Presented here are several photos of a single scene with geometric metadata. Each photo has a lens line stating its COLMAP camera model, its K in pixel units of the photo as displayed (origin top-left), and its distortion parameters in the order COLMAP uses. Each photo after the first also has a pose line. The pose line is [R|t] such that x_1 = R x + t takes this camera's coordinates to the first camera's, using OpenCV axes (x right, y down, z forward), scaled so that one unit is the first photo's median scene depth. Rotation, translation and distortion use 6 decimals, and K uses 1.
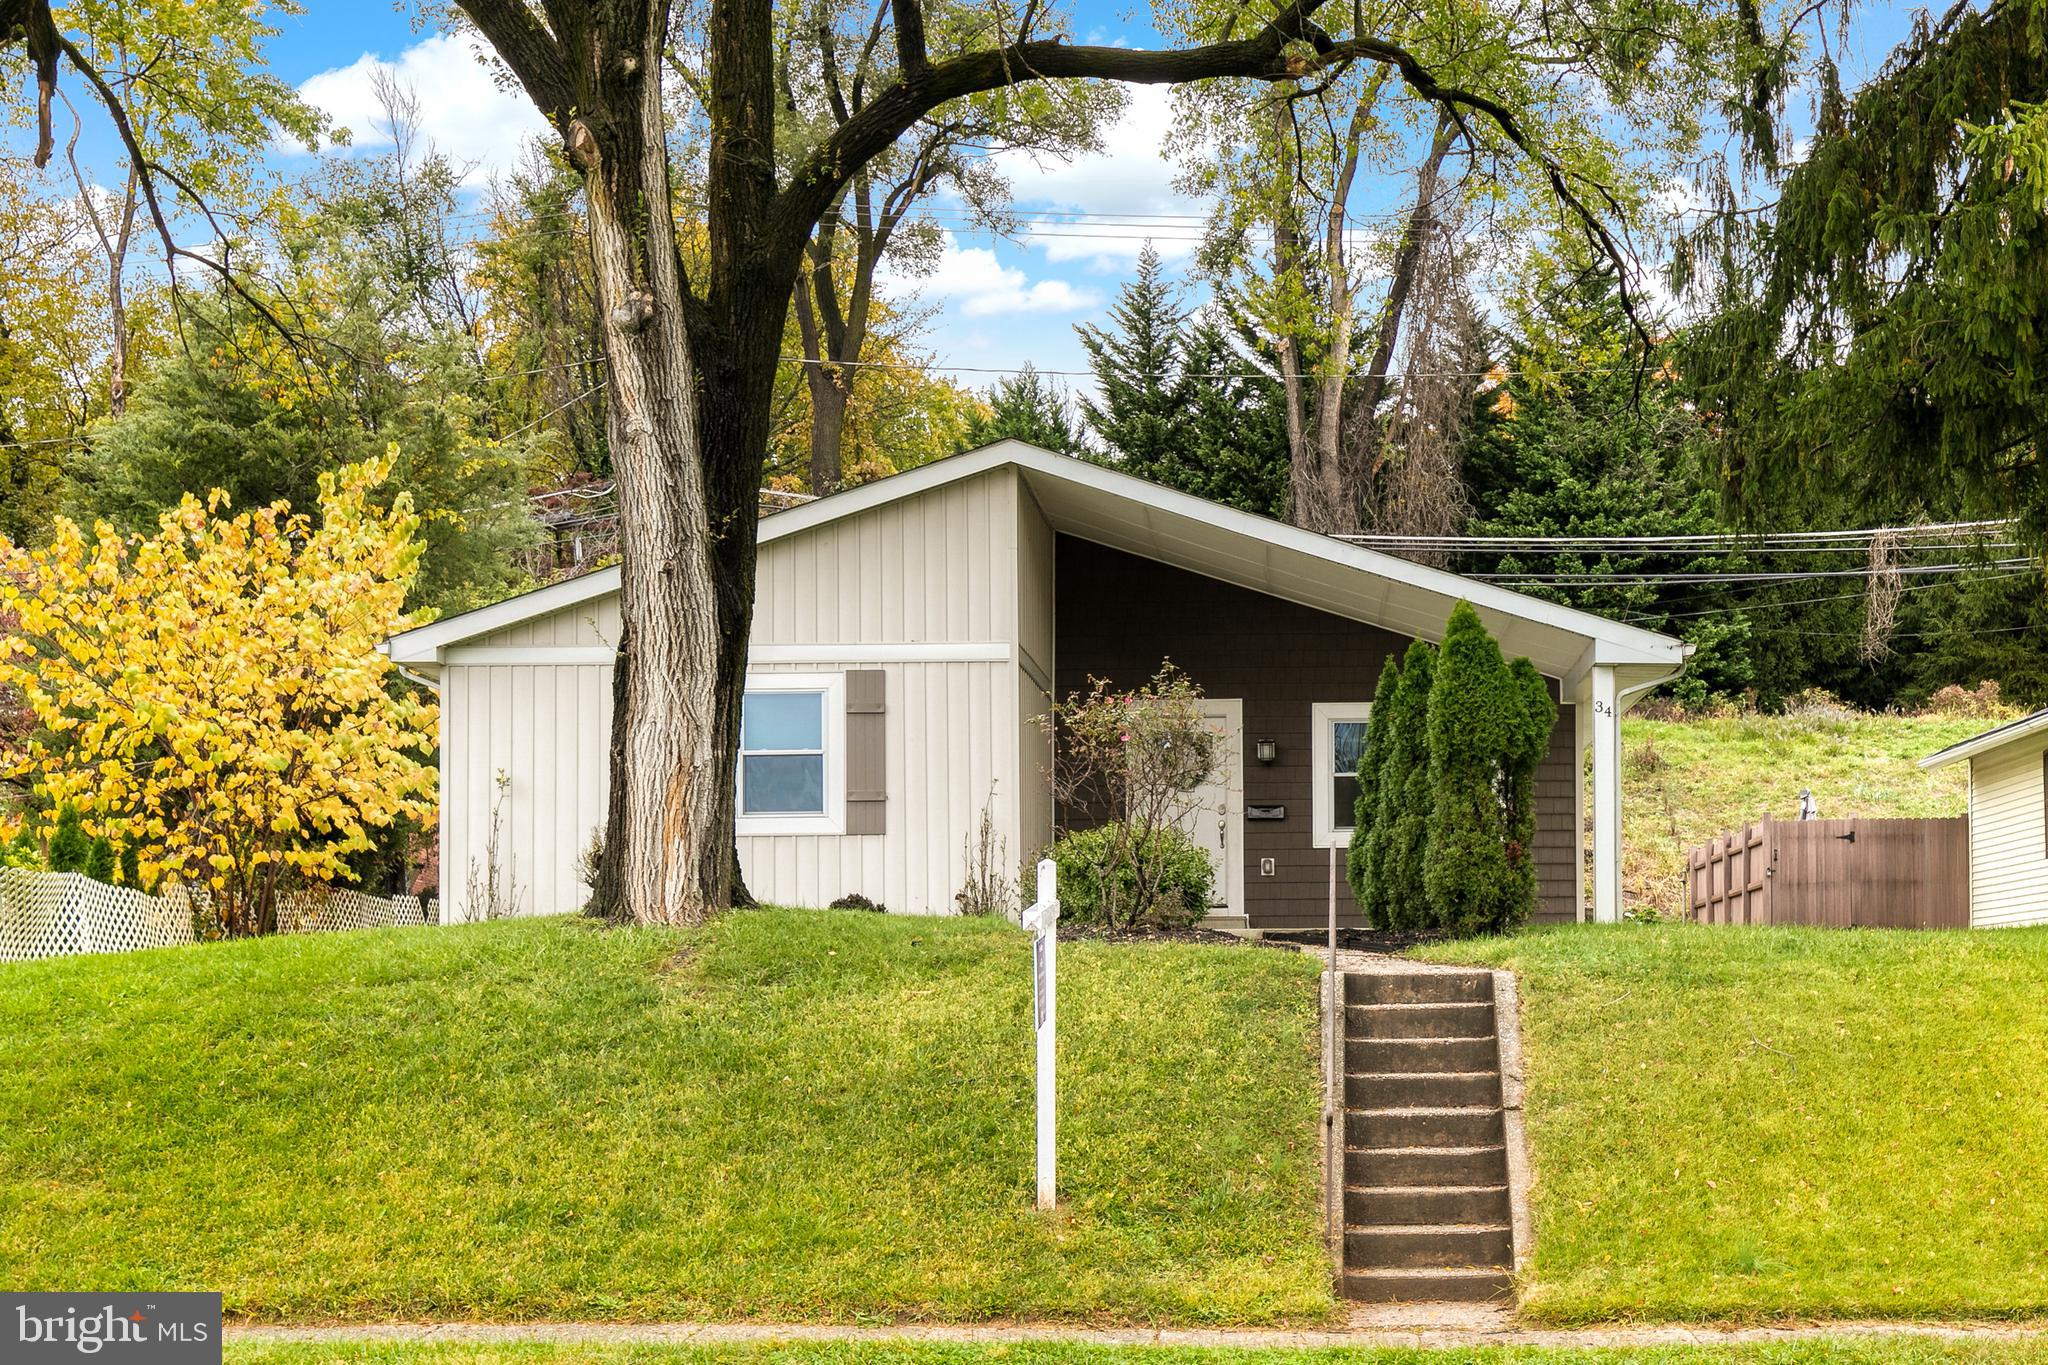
lens RADIAL K [[2075.9, 0, 1024.0], [0, 2075.9, 682.5], [0, 0, 1]] dist [-0.000357, -0.001626]
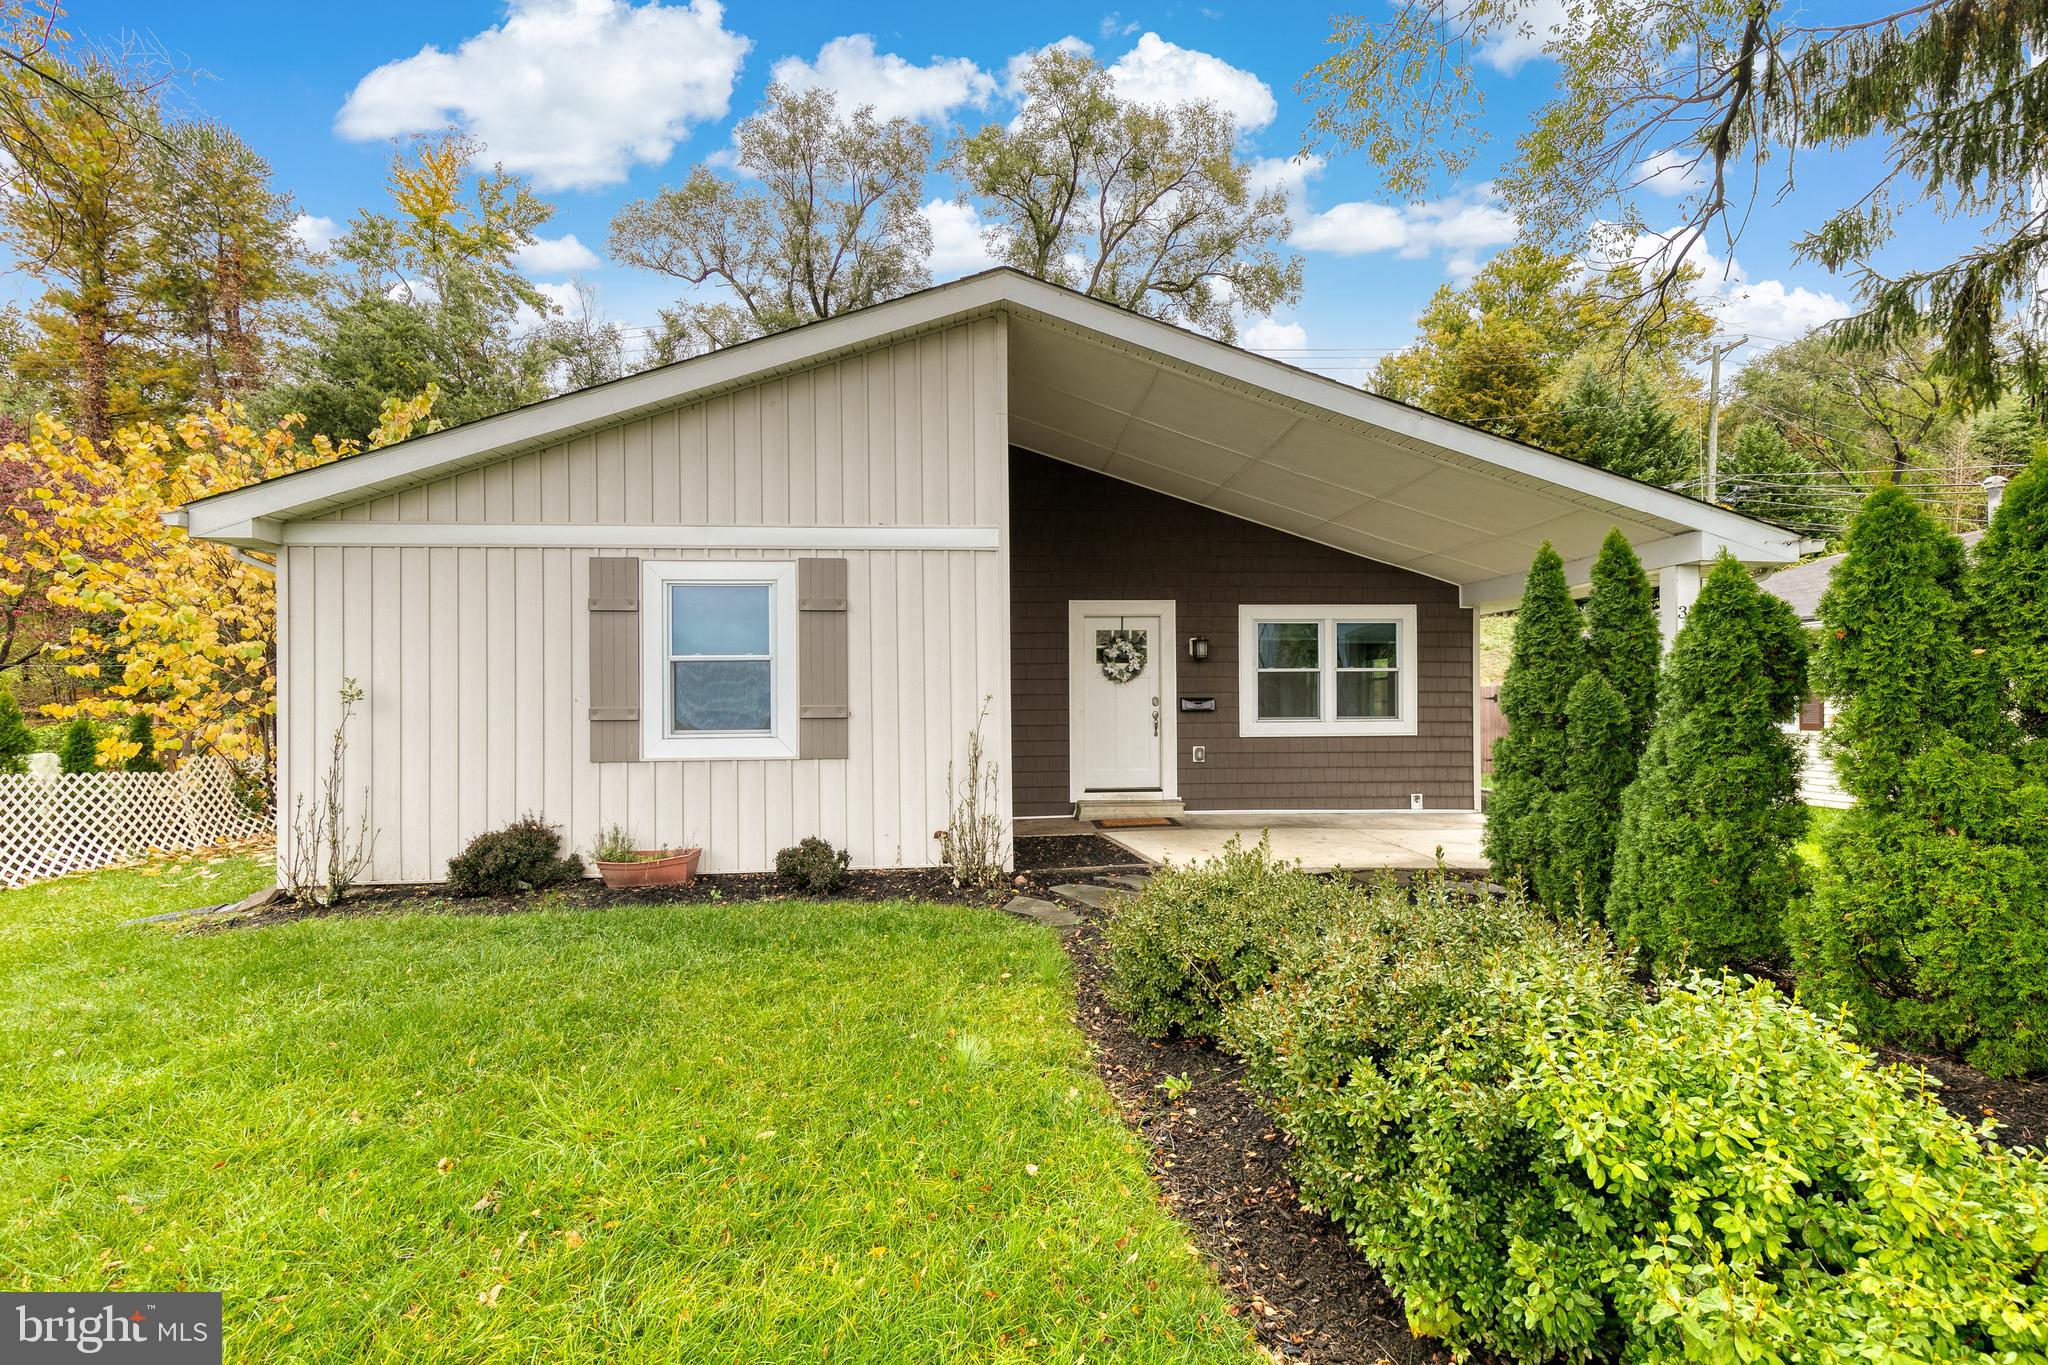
lens RADIAL K [[961.7, 0, 997.6], [0, 961.7, 686.9], [0, 0, 1]] dist [-0.000826, -0.000054]
pose [[0.995419, 0.001704, 0.095591, -0.043322], [-0.010767, 0.995479, 0.094374, 0.008061], [-0.094998, -0.094971, 0.990937, 0.605167]]
